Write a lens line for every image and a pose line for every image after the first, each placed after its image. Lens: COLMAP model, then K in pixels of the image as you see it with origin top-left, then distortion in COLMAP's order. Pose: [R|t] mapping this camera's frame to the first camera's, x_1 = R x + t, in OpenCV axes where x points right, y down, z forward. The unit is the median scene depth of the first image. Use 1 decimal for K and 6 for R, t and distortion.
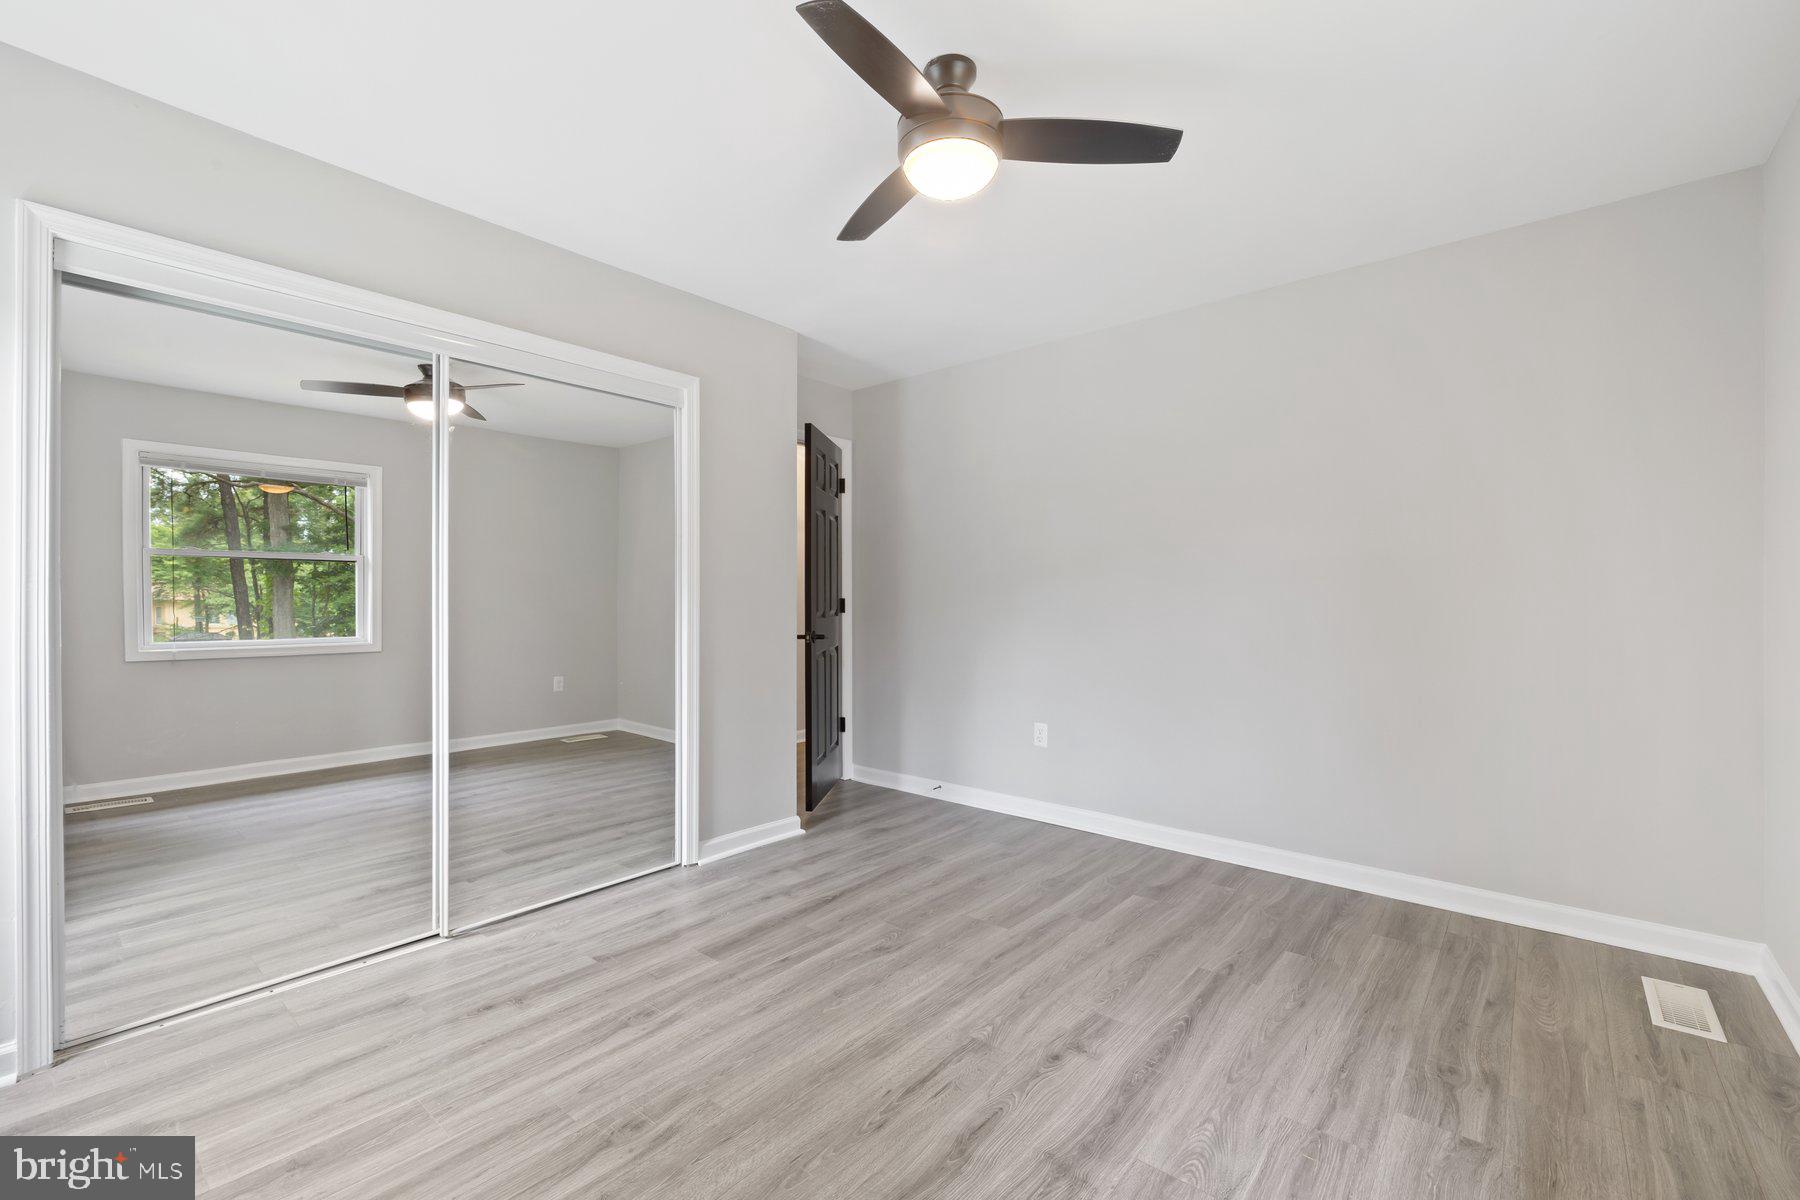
lens RADIAL K [[757.0, 0, 895.5], [0, 757.0, 593.6], [0, 0, 1]] dist [0.000188, -0.000082]
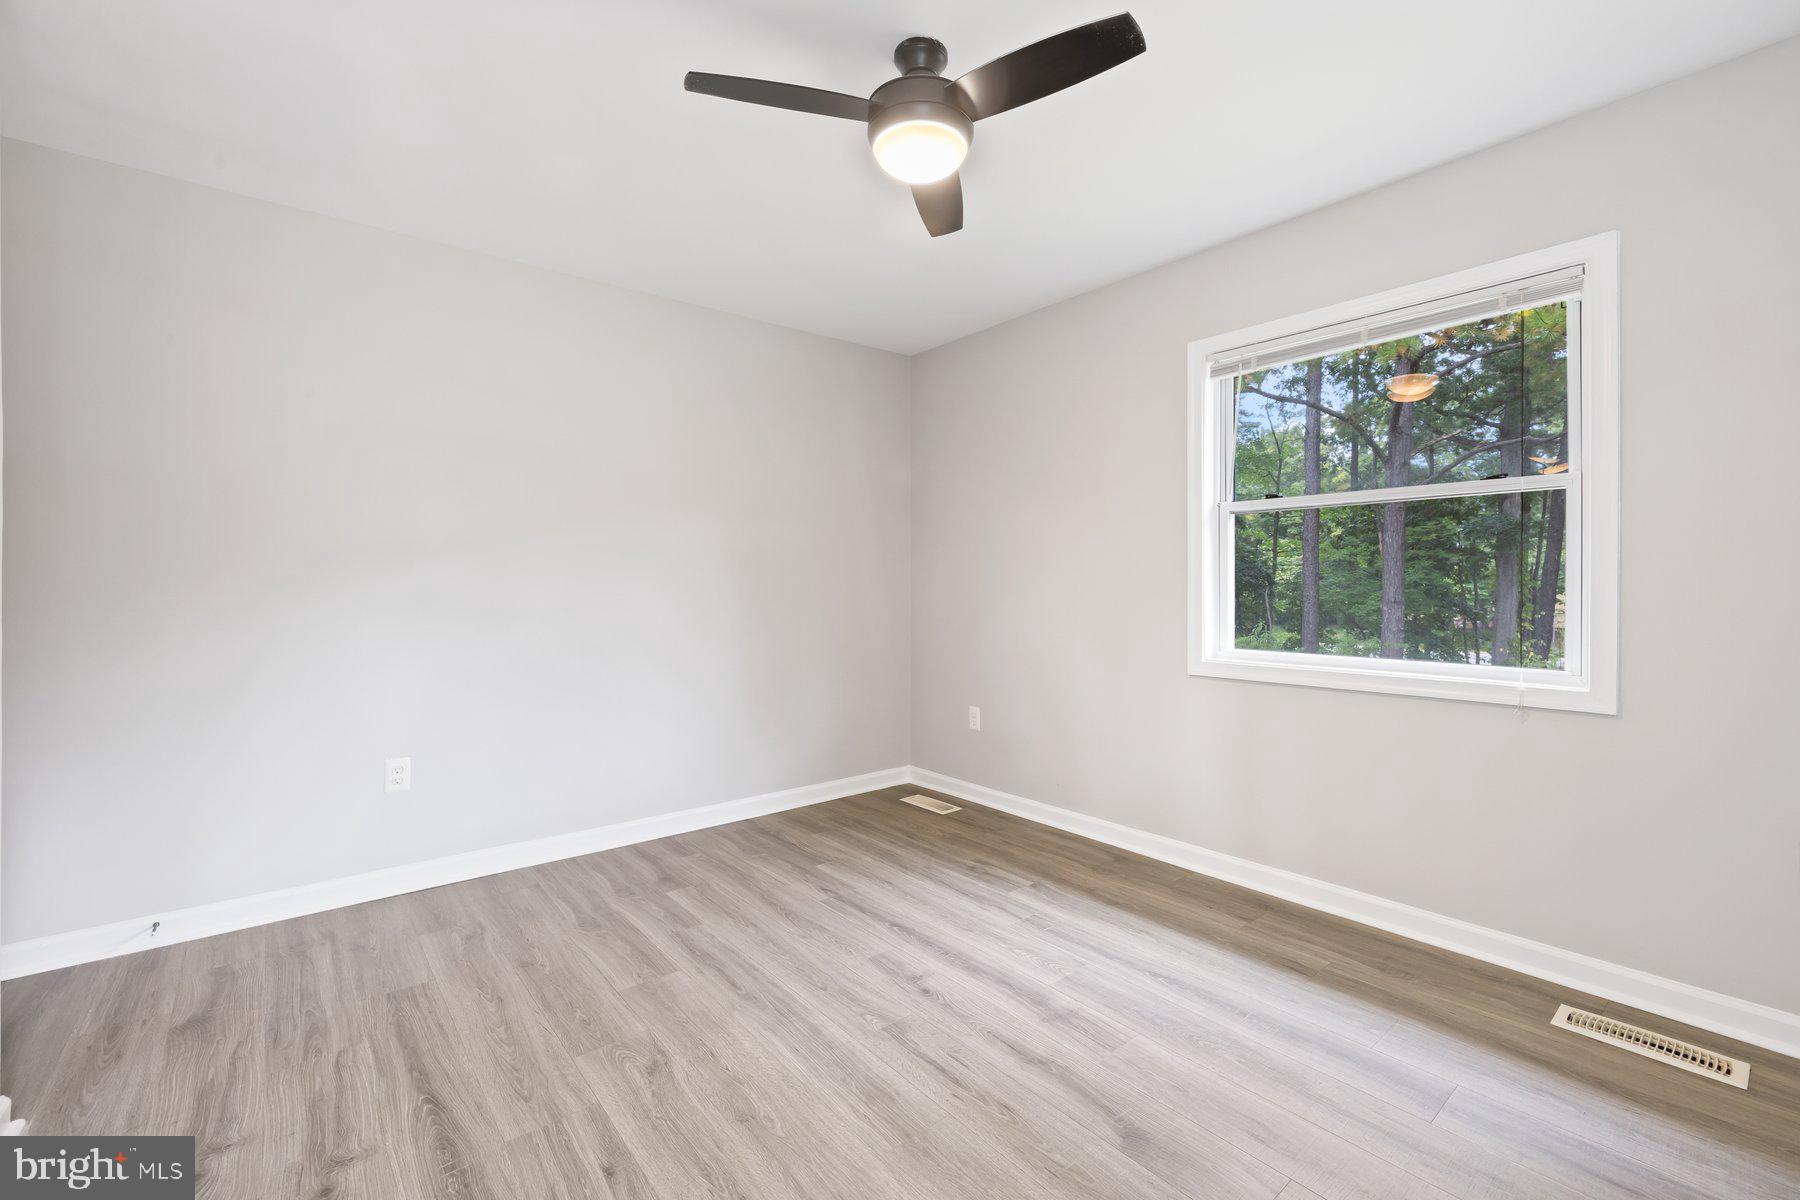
lens RADIAL K [[767.7, 0, 893.0], [0, 767.7, 582.9], [0, 0, 1]] dist [0.001081, 0.000149]
pose [[0.182180, -0.000675, 0.983265, -0.769094], [0.000581, 1.000000, 0.000579, 0.007308], [-0.983265, 0.000466, 0.182180, 0.707887]]
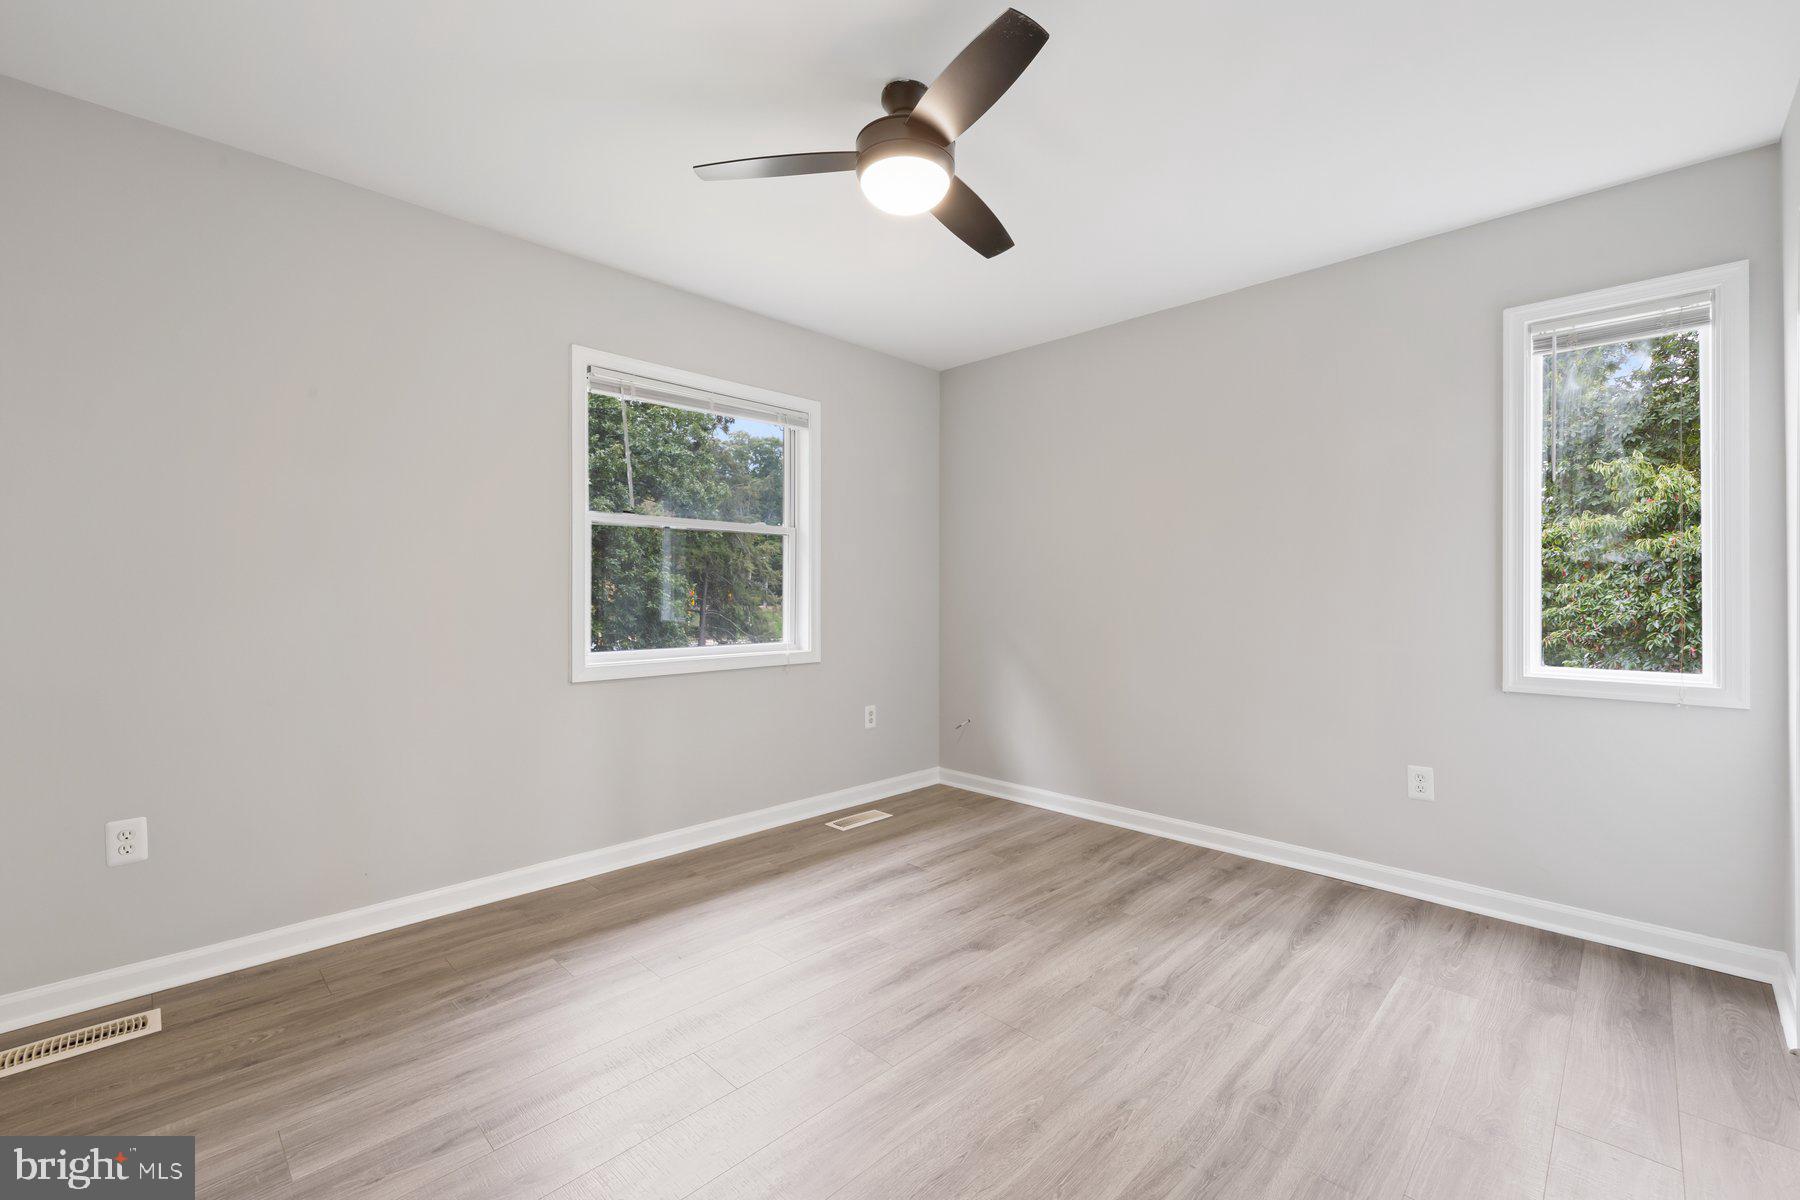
lens RADIAL K [[757.0, 0, 895.5], [0, 757.0, 593.6], [0, 0, 1]] dist [0.000188, -0.000082]
pose [[-0.997290, -0.005963, 0.073335, 0.006456], [-0.005906, 0.999982, 0.000984, 0.009352], [-0.073340, 0.000548, -0.997307, 1.713907]]
